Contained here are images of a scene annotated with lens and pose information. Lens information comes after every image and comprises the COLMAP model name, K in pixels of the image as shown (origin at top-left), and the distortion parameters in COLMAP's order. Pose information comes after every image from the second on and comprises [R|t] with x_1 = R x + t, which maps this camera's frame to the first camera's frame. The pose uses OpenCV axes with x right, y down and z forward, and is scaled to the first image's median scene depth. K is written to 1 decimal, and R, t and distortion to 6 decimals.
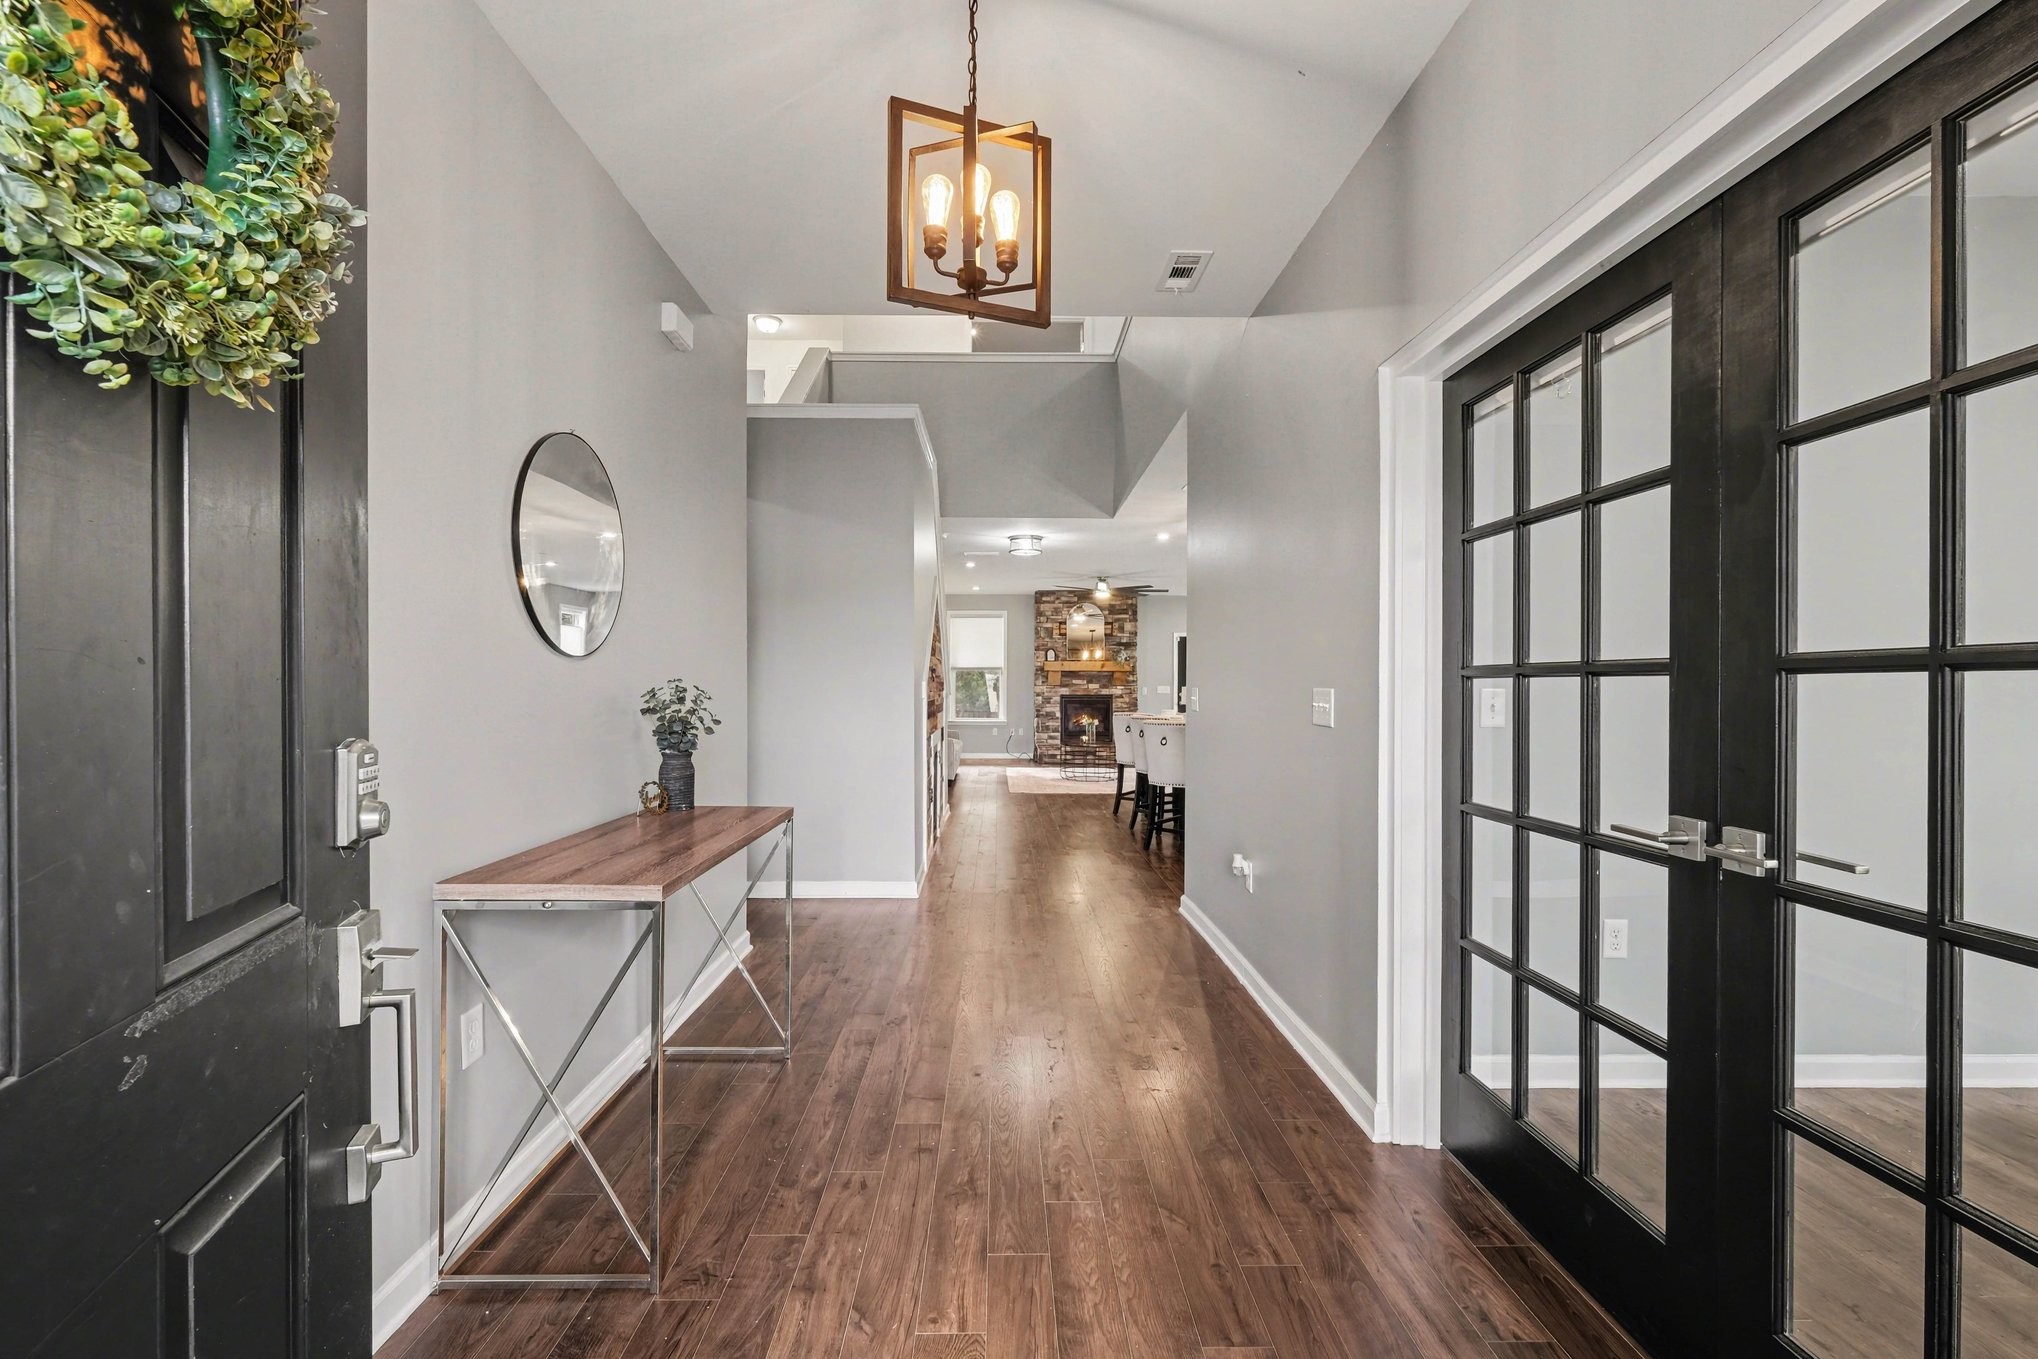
lens RADIAL K [[916.6, 0, 1014.0], [0, 916.6, 688.5], [0, 0, 1]] dist [-0.000852, -0.000074]
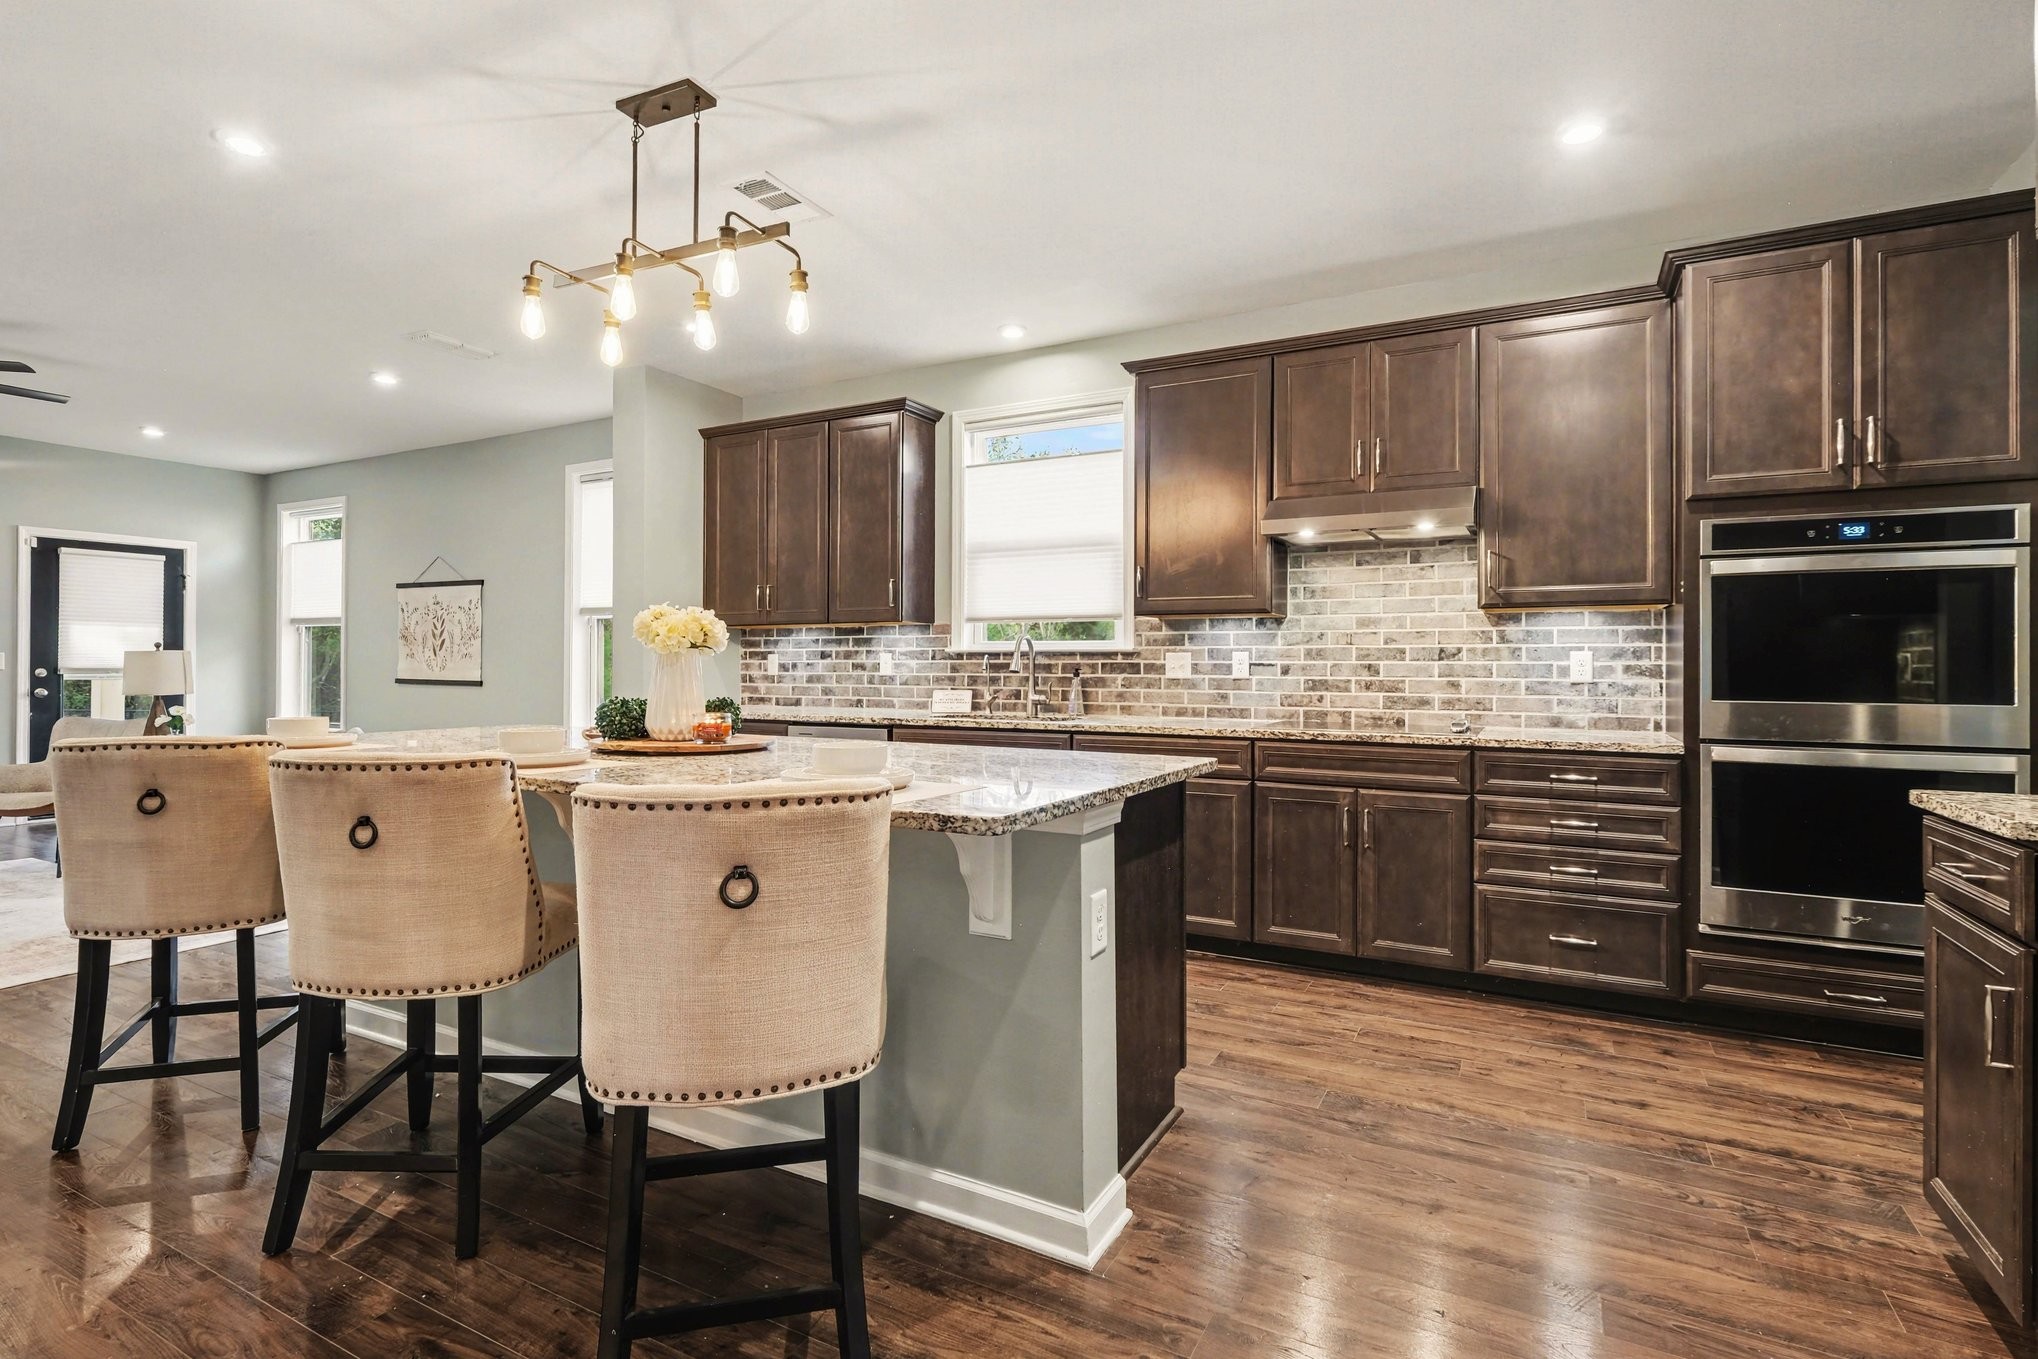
lens RADIAL K [[987.3, 0, 1011.8], [0, 987.3, 664.5], [0, 0, 1]] dist [-0.000005, 0.001592]
pose [[0.498329, 0.000348, 0.866988, 0.006807], [-0.000690, 1.000000, -0.000005, 0.002981], [-0.866988, -0.000596, 0.498329, 0.392296]]
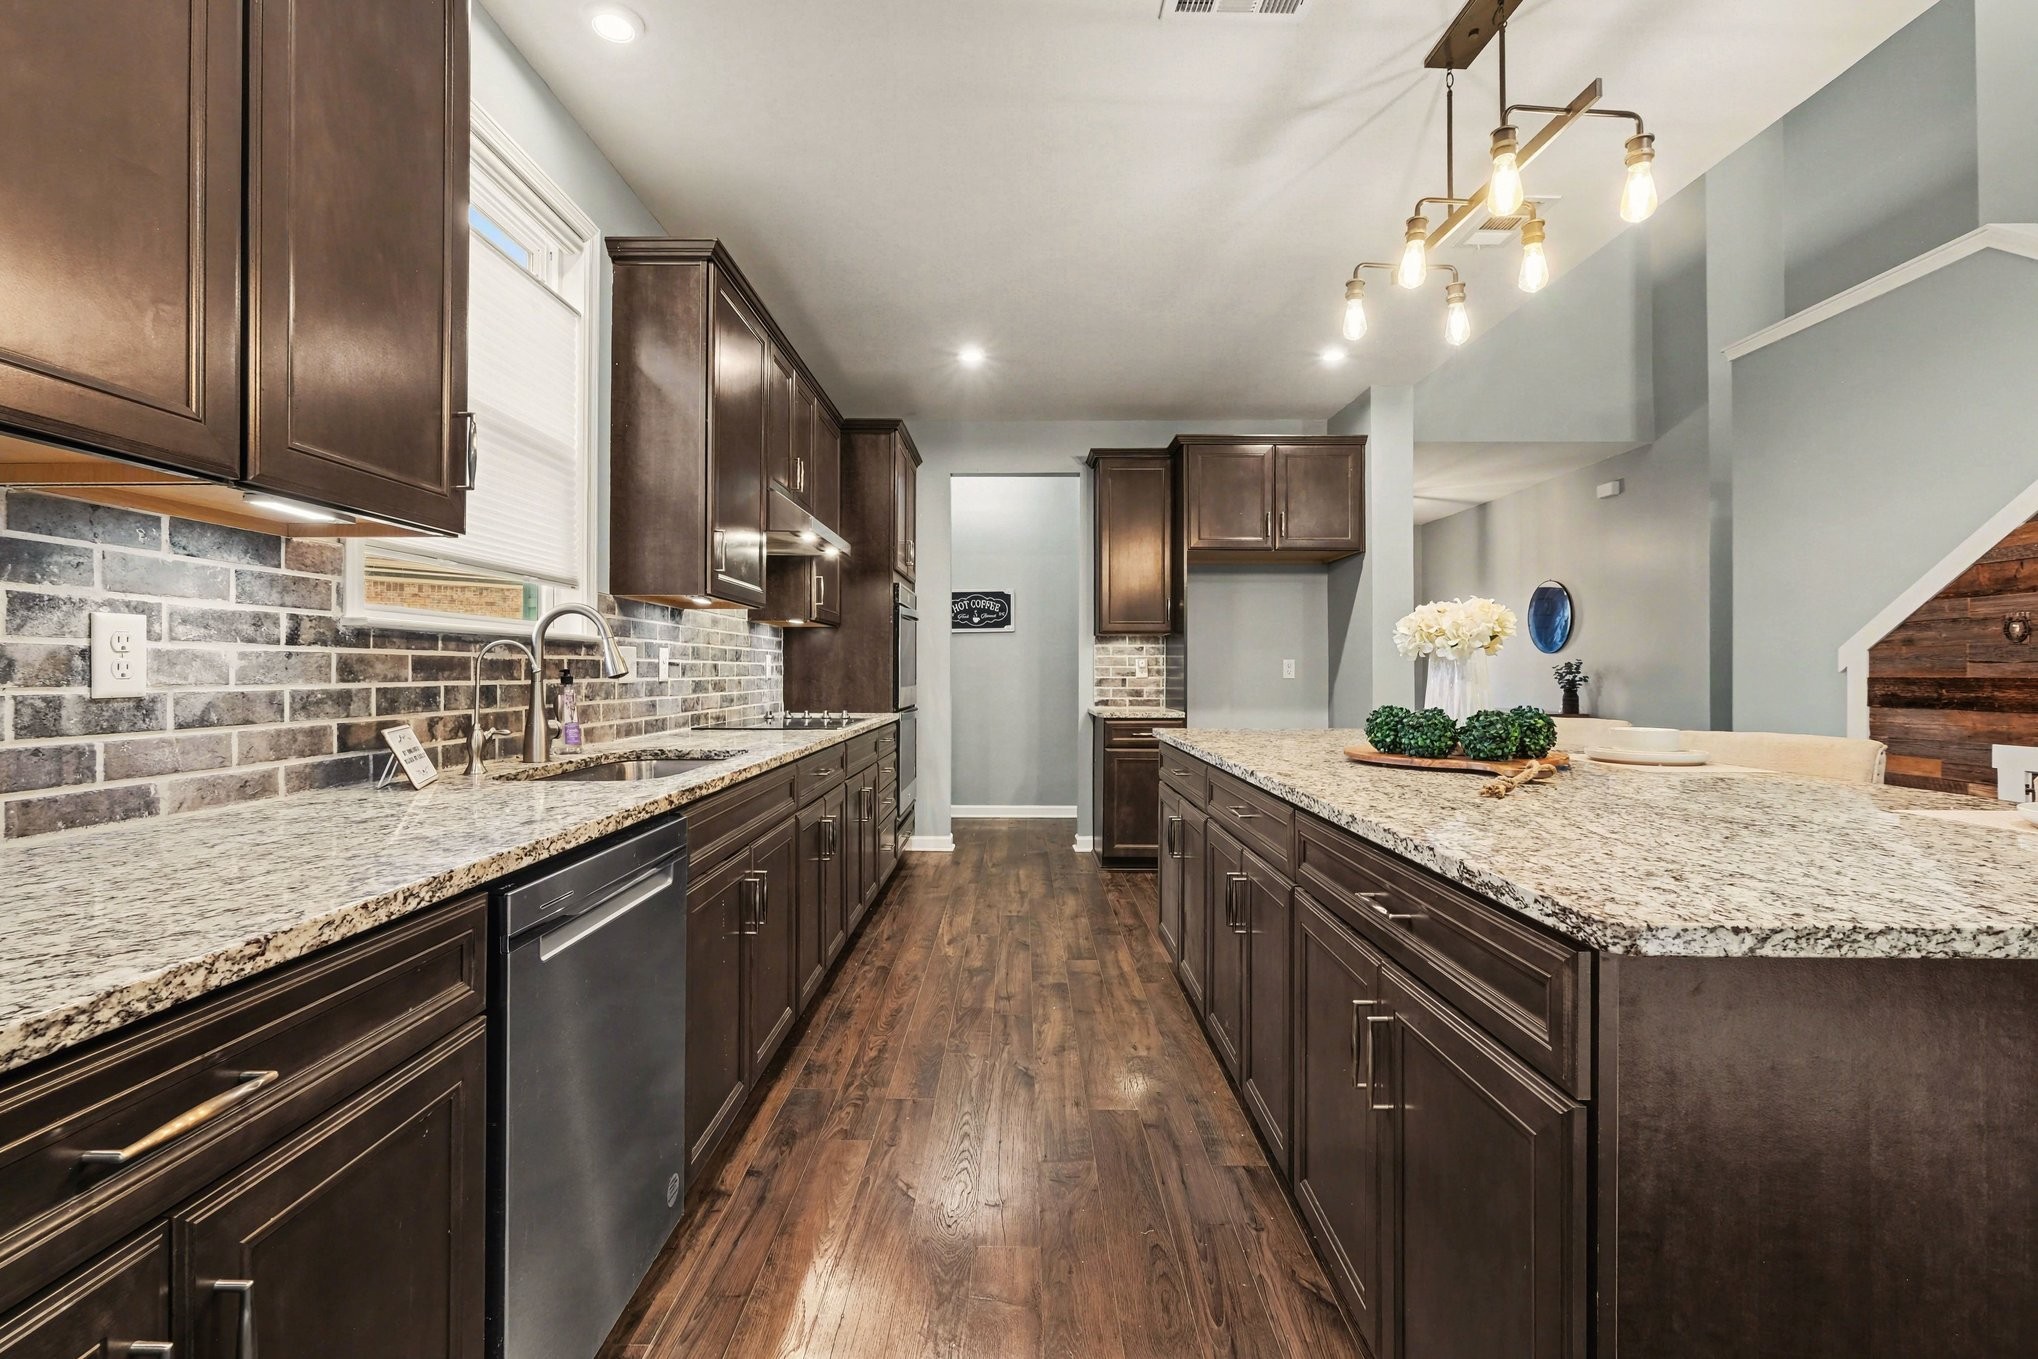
lens RADIAL K [[896.8, 0, 1014.4], [0, 896.8, 669.6], [0, 0, 1]] dist [-0.002031, -0.000292]
pose [[-0.999399, -0.004816, 0.034321, 0.208284], [-0.004814, 0.999988, 0.000146, 0.003919], [-0.034321, -0.000019, -0.999411, 0.695975]]
